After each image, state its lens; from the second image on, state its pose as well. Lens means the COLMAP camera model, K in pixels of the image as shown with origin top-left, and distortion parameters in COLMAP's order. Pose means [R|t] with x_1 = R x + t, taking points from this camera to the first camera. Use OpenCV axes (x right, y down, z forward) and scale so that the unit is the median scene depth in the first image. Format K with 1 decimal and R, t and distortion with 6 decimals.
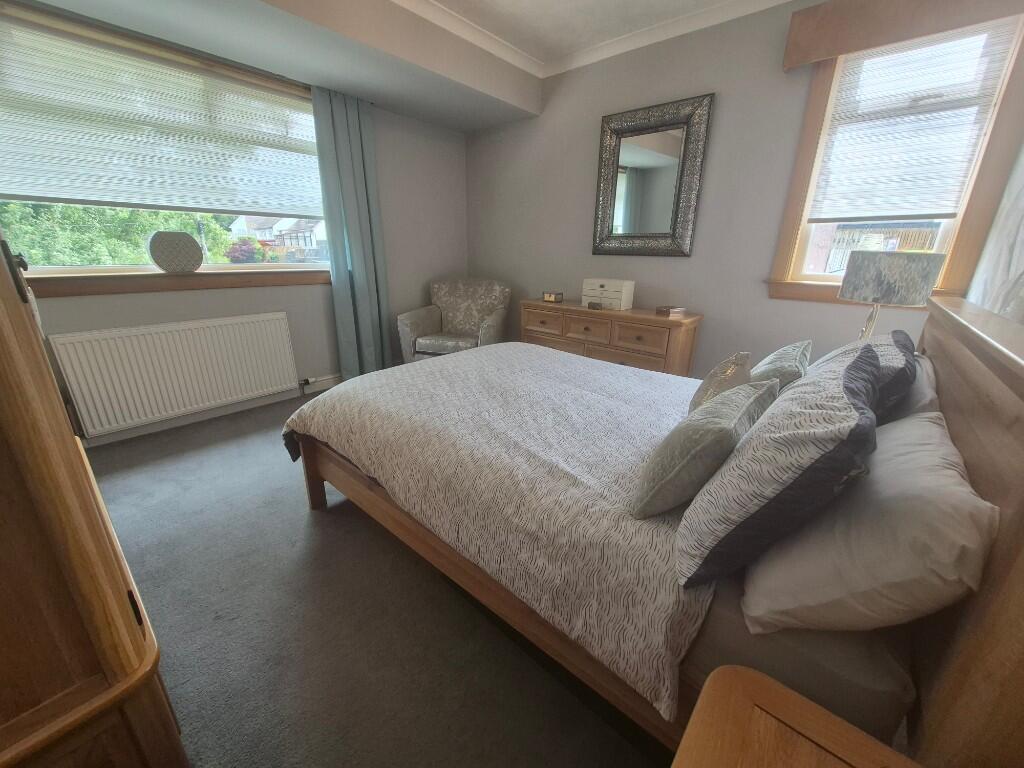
lens RADIAL K [[399.0, 0, 504.6], [0, 399.0, 381.3], [0, 0, 1]] dist [0.001360, 0.000032]
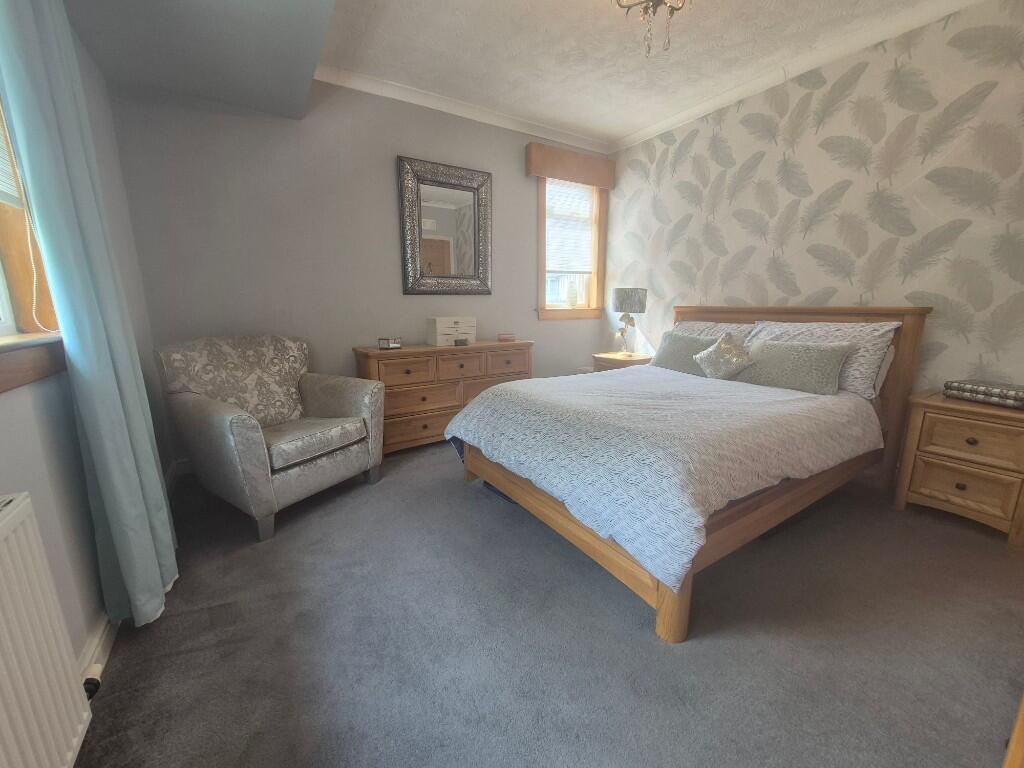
lens RADIAL K [[399.0, 0, 504.6], [0, 399.0, 381.3], [0, 0, 1]] dist [0.001360, 0.000032]
pose [[0.296645, -0.206667, 0.932357, -0.720774], [0.311607, 0.943815, 0.110064, -0.179107], [-0.902720, 0.257879, 0.344377, 0.597202]]
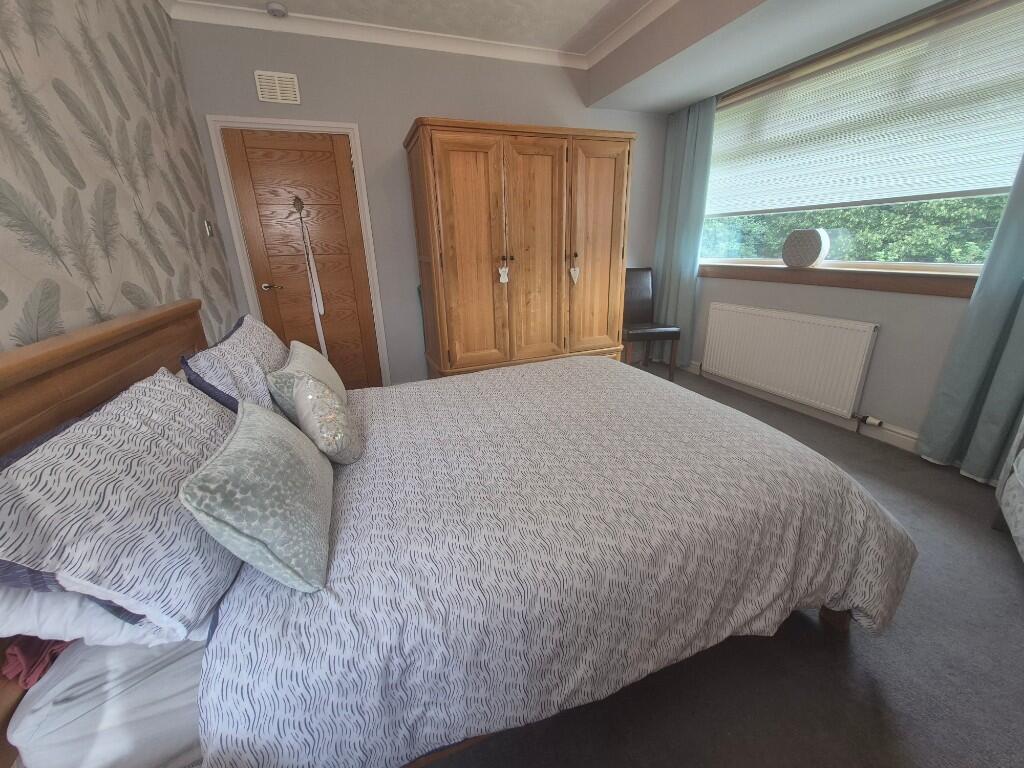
lens RADIAL K [[399.0, 0, 504.6], [0, 399.0, 381.3], [0, 0, 1]] dist [0.001360, 0.000032]
pose [[-0.485659, 0.283397, -0.826935, 0.504491], [-0.251464, 0.860710, 0.442657, -0.254316], [0.837199, 0.422924, -0.346747, 0.749269]]
